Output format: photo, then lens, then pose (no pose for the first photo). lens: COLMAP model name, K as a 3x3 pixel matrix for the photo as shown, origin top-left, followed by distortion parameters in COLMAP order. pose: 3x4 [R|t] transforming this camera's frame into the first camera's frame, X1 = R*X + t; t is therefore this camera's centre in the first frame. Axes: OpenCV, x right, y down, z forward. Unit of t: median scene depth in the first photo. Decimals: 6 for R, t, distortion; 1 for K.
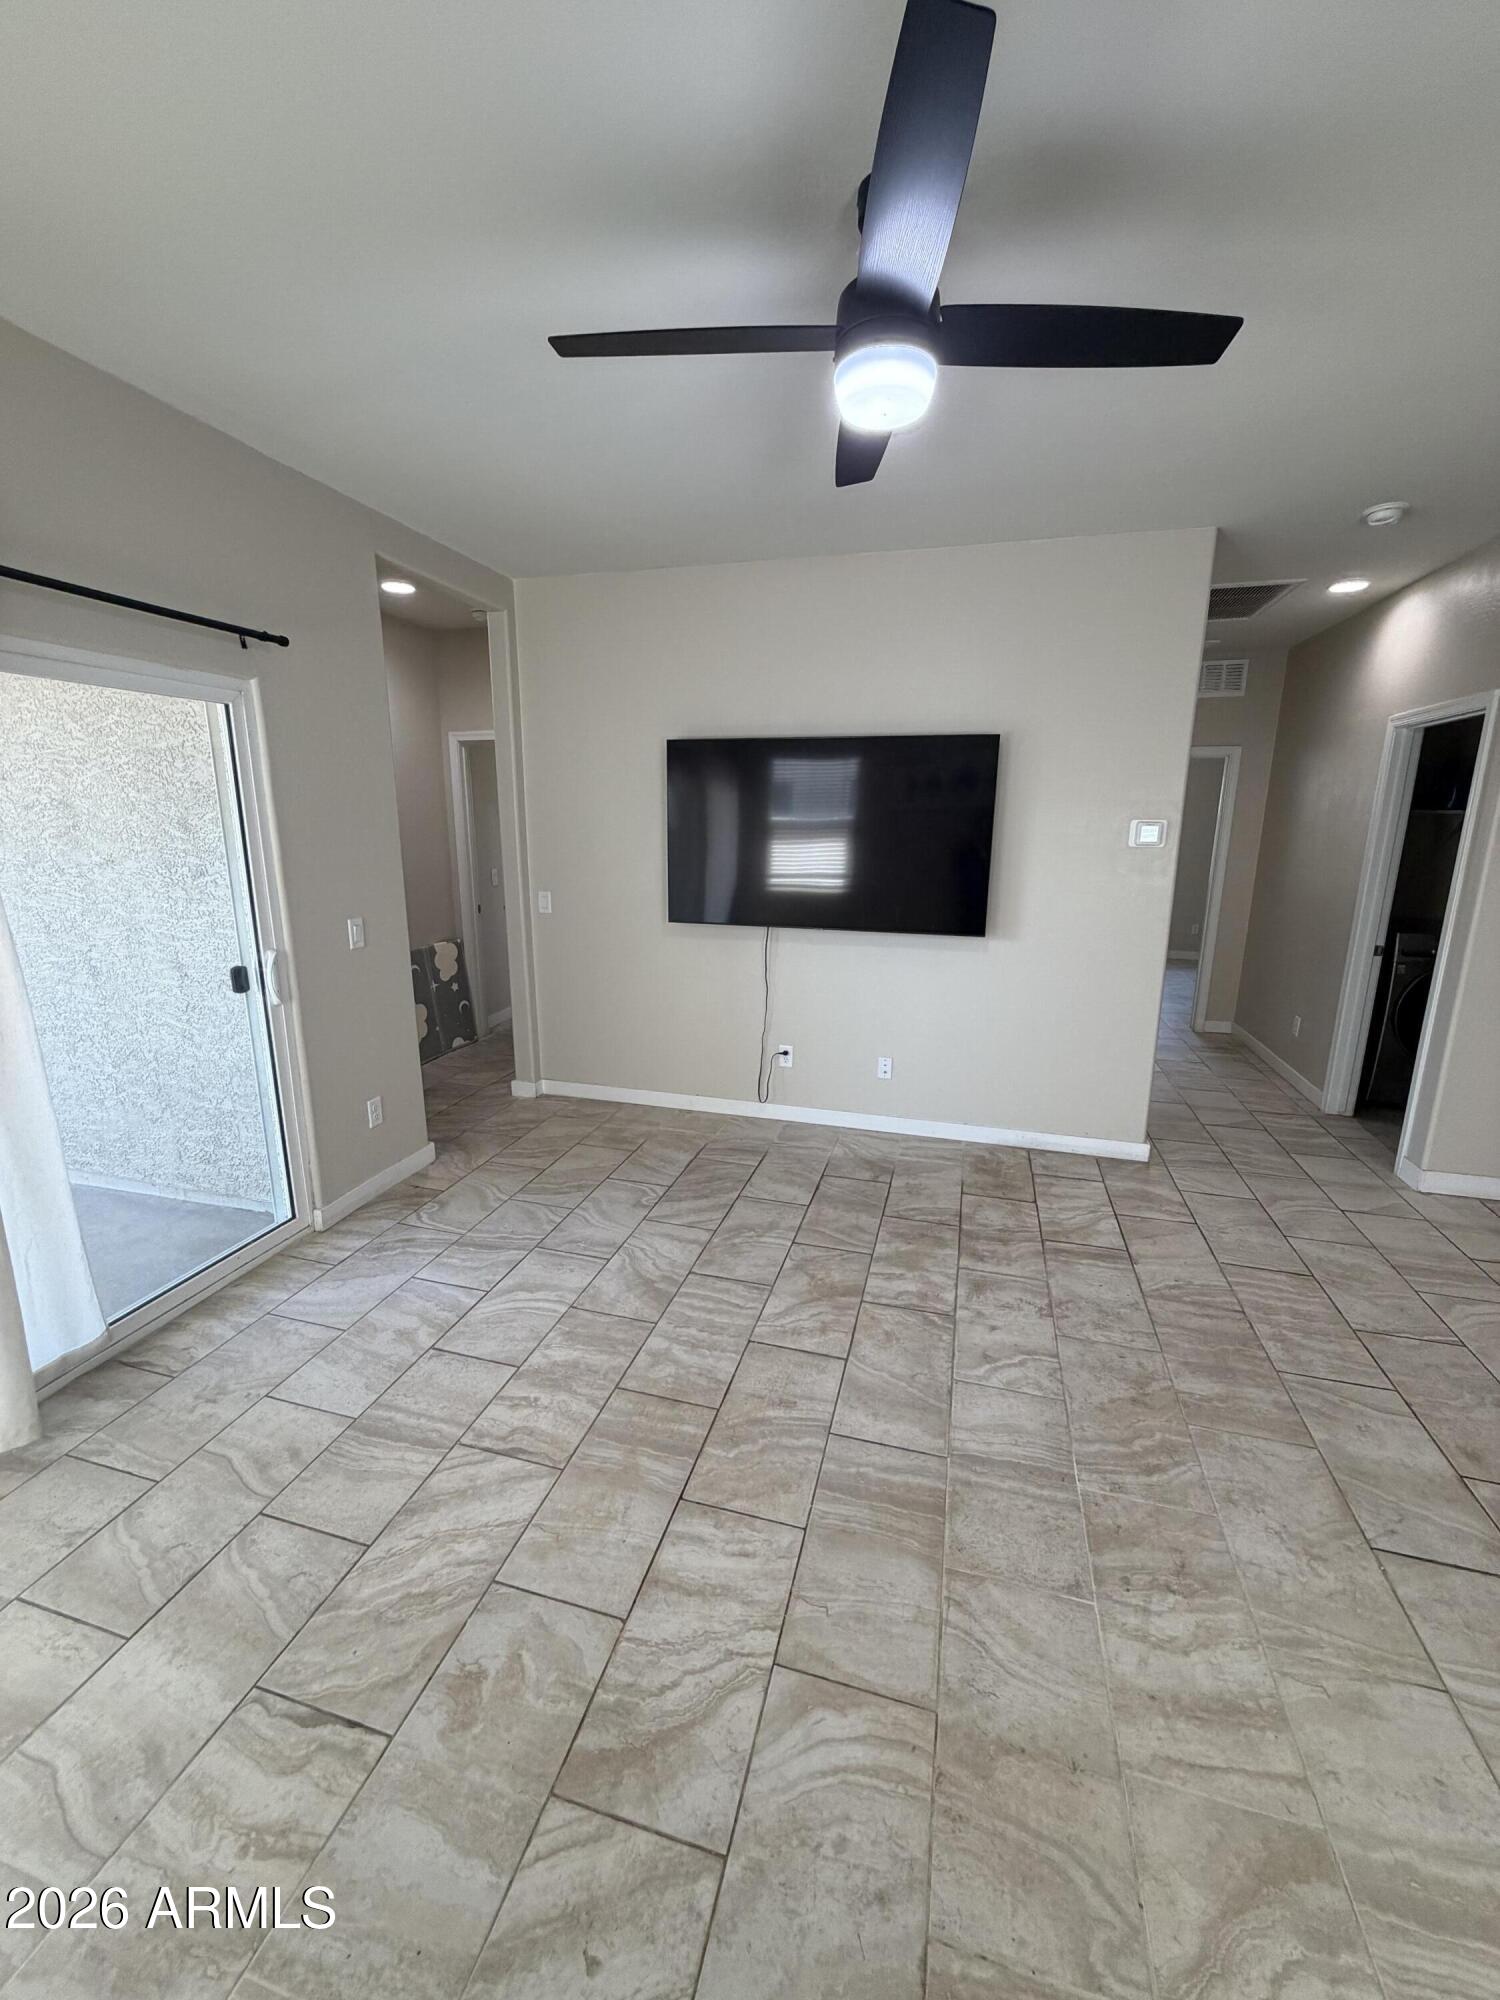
lens RADIAL K [[803.0, 0, 748.0], [0, 803.0, 997.7], [0, 0, 1]] dist [-0.000430, 0.000921]
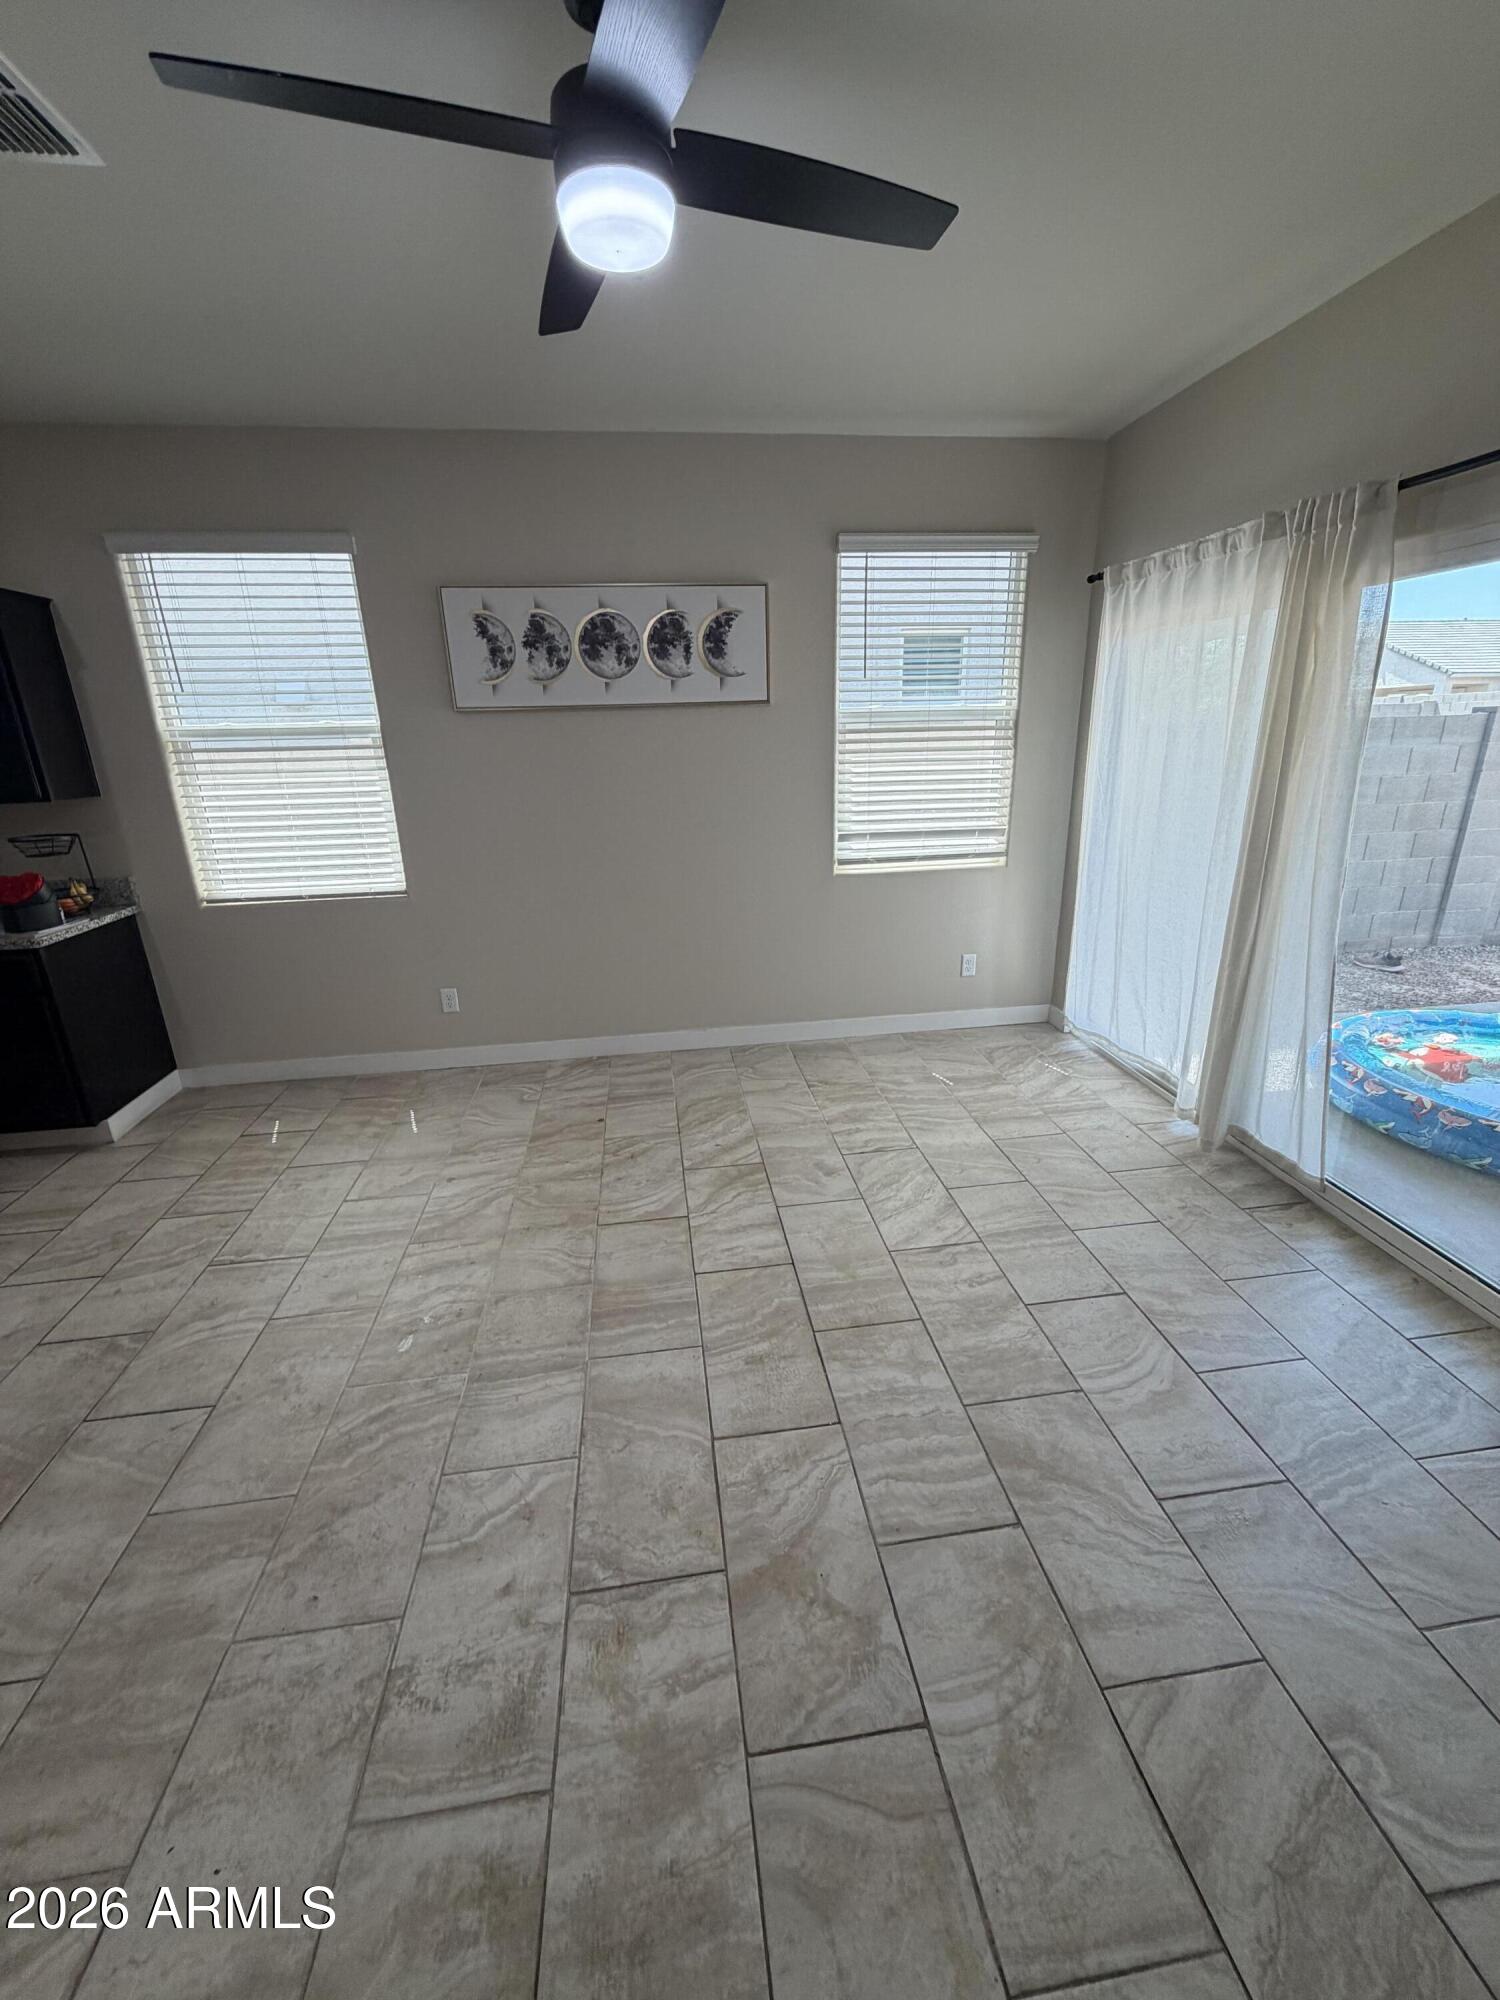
lens RADIAL K [[803.0, 0, 752.9], [0, 803.0, 994.8], [0, 0, 1]] dist [-0.000430, 0.000921]
pose [[-0.916439, 0.141357, -0.374376, 0.335590], [-0.069370, 0.865252, 0.496514, -0.330738], [0.394116, 0.480996, -0.783145, 1.496847]]
